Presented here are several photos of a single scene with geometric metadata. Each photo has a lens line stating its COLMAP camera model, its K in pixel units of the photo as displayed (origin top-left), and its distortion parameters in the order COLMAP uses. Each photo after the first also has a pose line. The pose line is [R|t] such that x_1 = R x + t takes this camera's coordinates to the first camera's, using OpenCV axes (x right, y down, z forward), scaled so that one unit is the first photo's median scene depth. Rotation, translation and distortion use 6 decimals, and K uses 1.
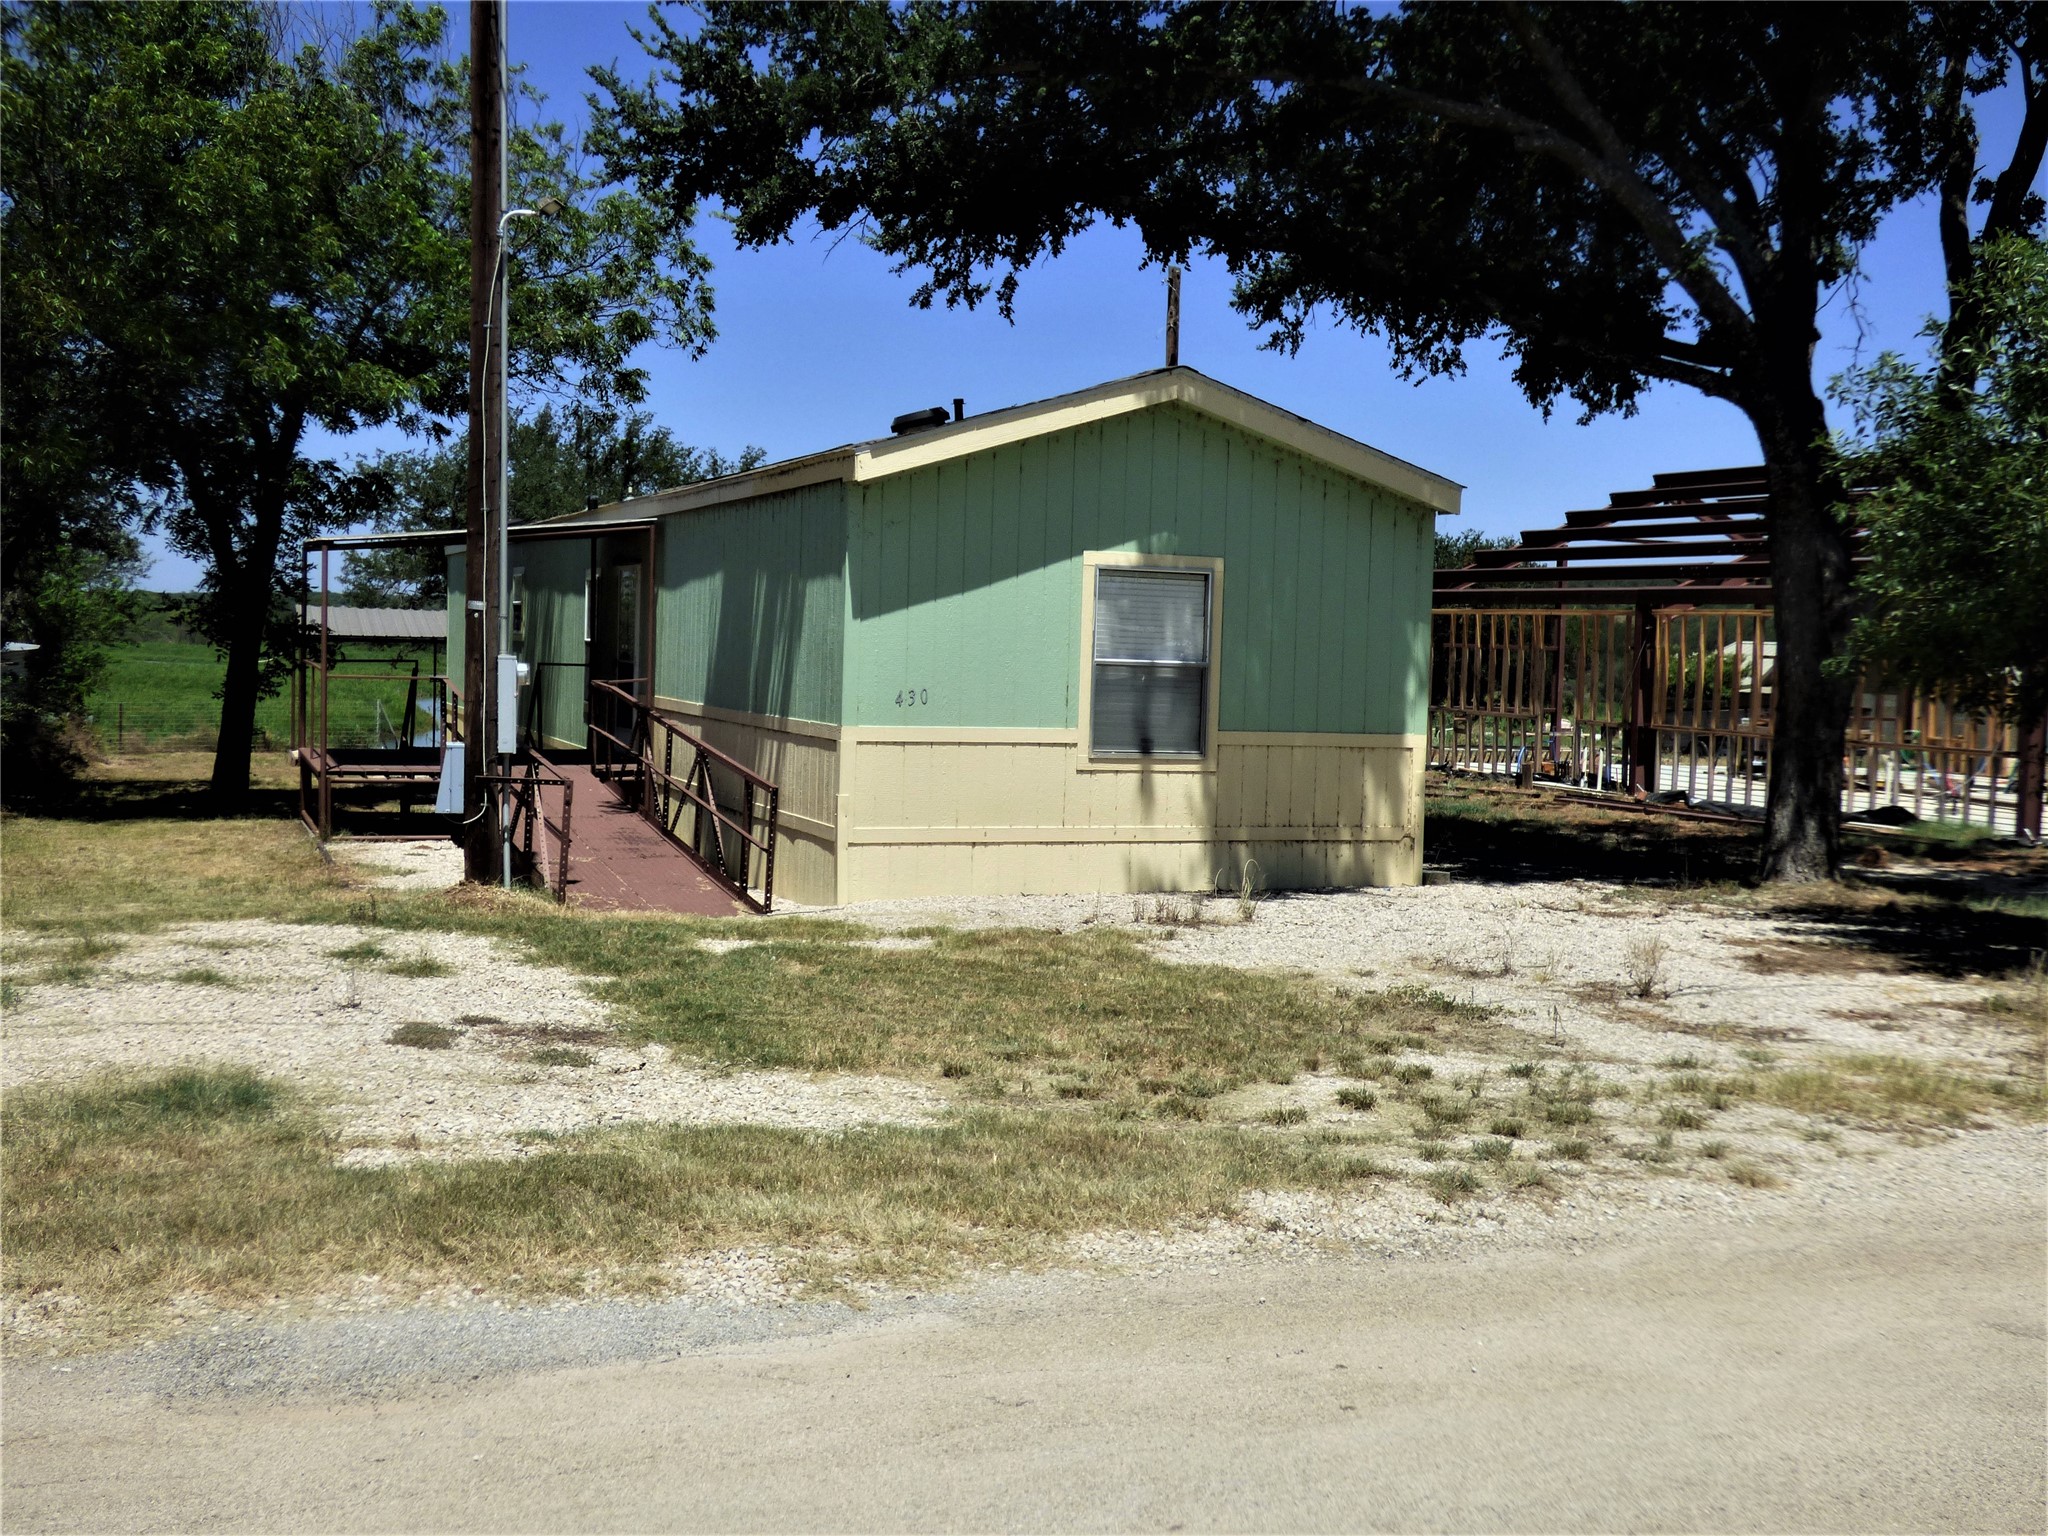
lens RADIAL K [[2248.1, 0, 1020.1], [0, 2248.1, 773.4], [0, 0, 1]] dist [-0.014366, 0.000000]
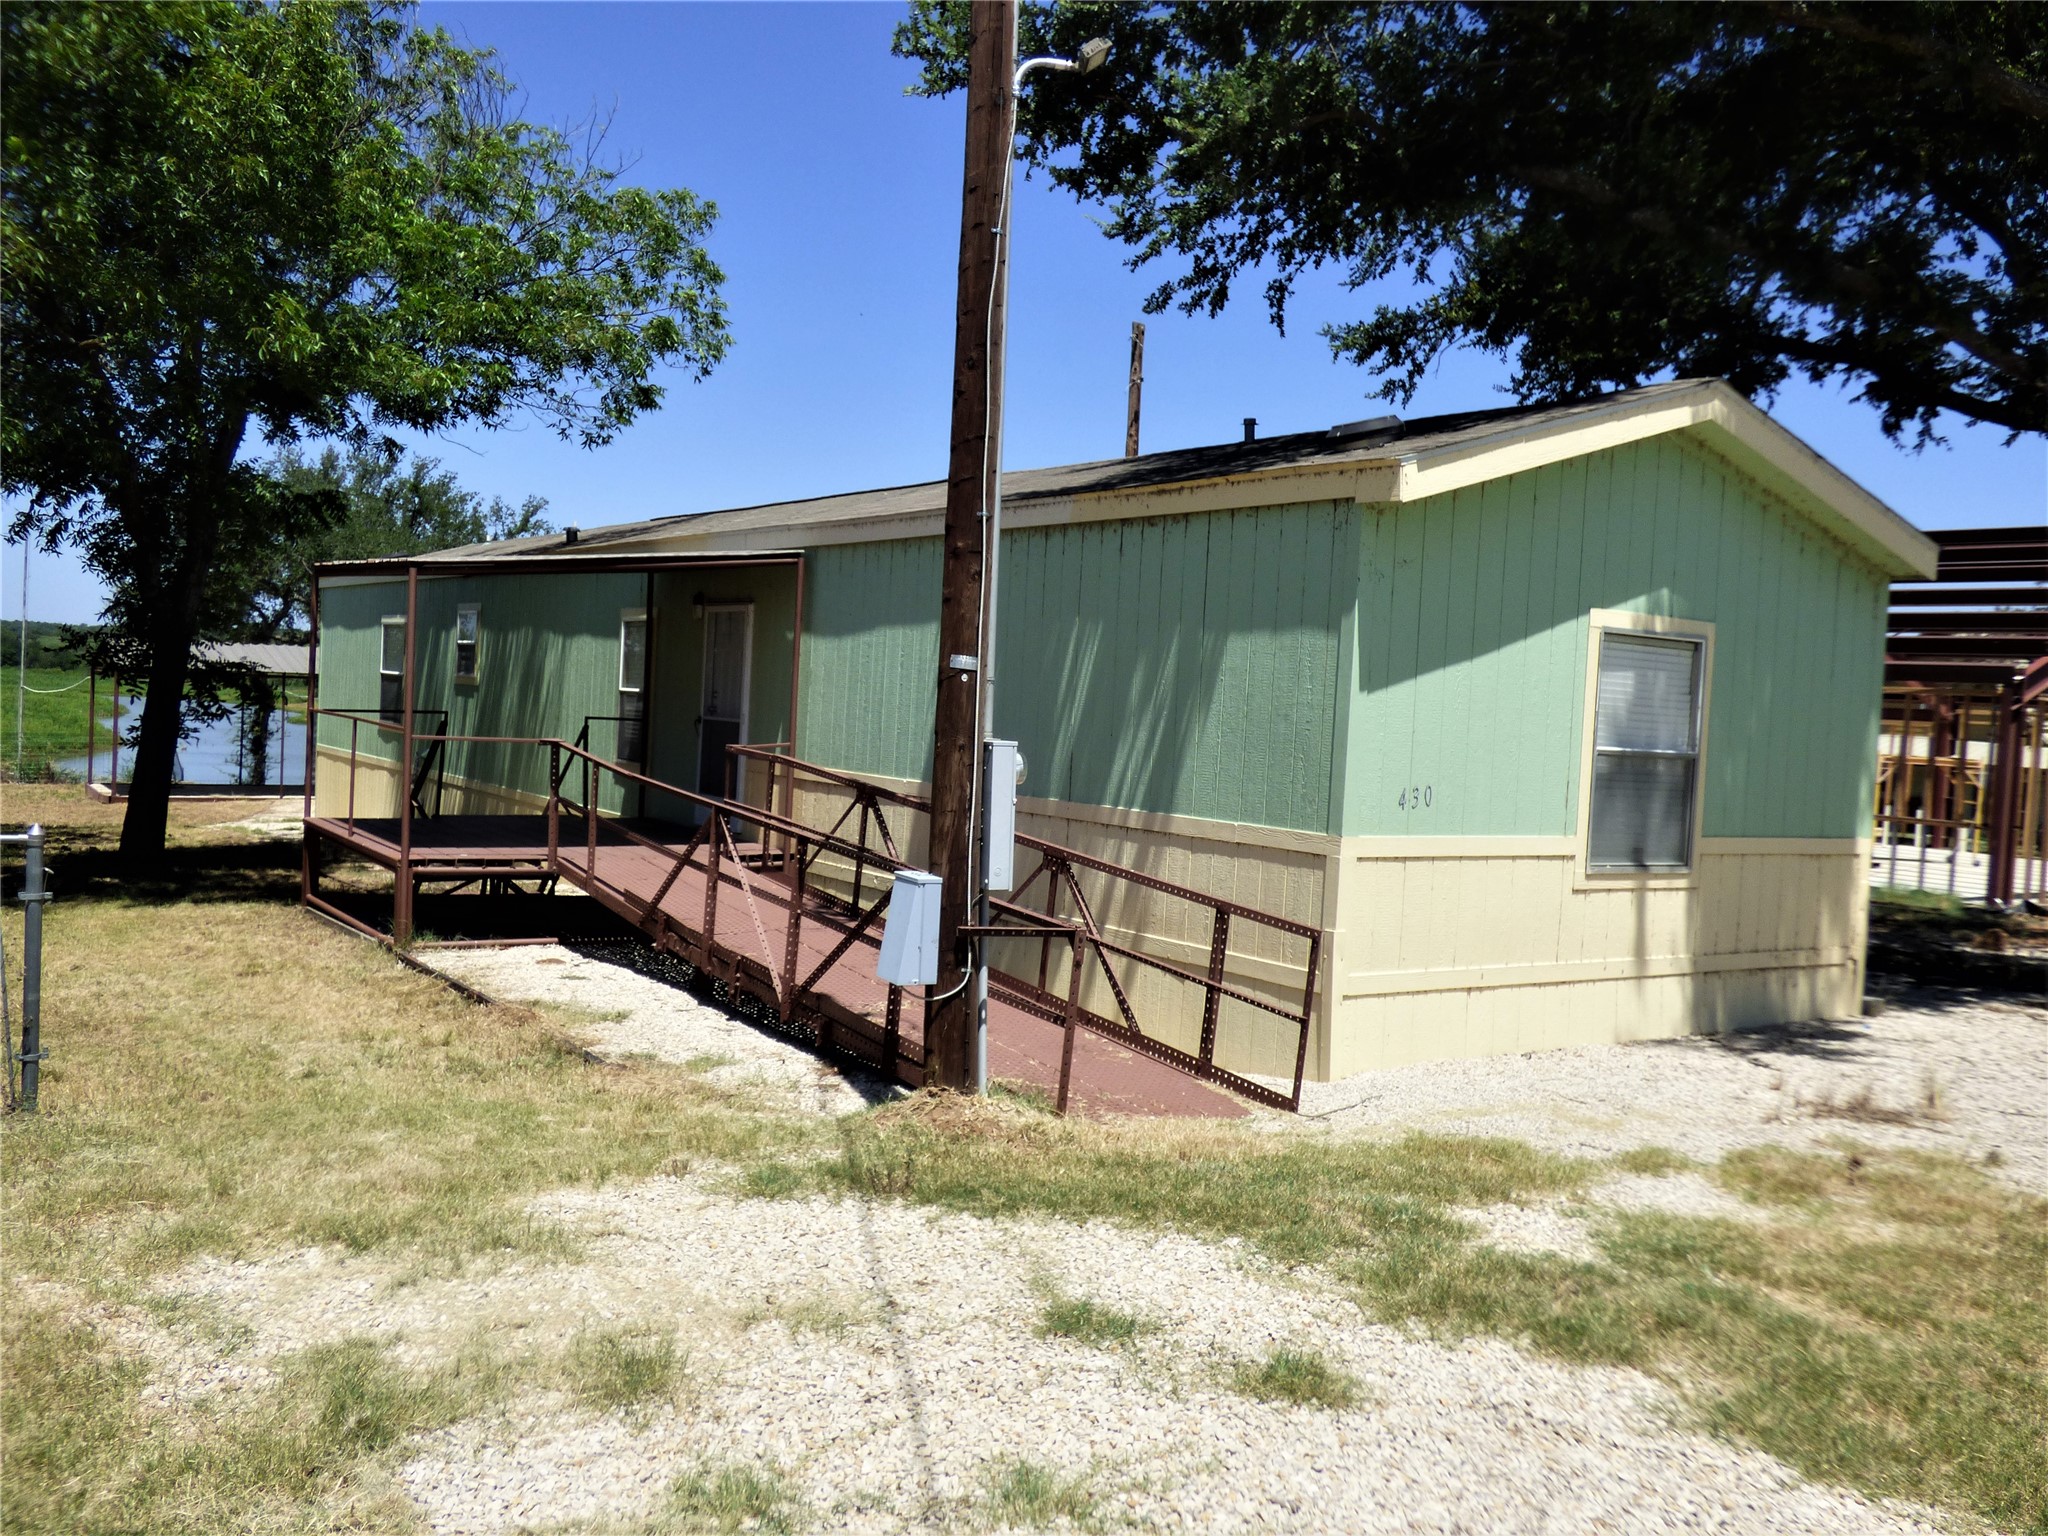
lens RADIAL K [[1857.8, 0, 1020.1], [0, 1857.8, 779.1], [0, 0, 1]] dist [-0.023496, -0.001687]
pose [[0.977587, 0.011689, 0.210206, -0.296753], [-0.010228, 0.999915, -0.008035, -0.032633], [-0.210283, 0.005705, 0.977624, 0.414593]]
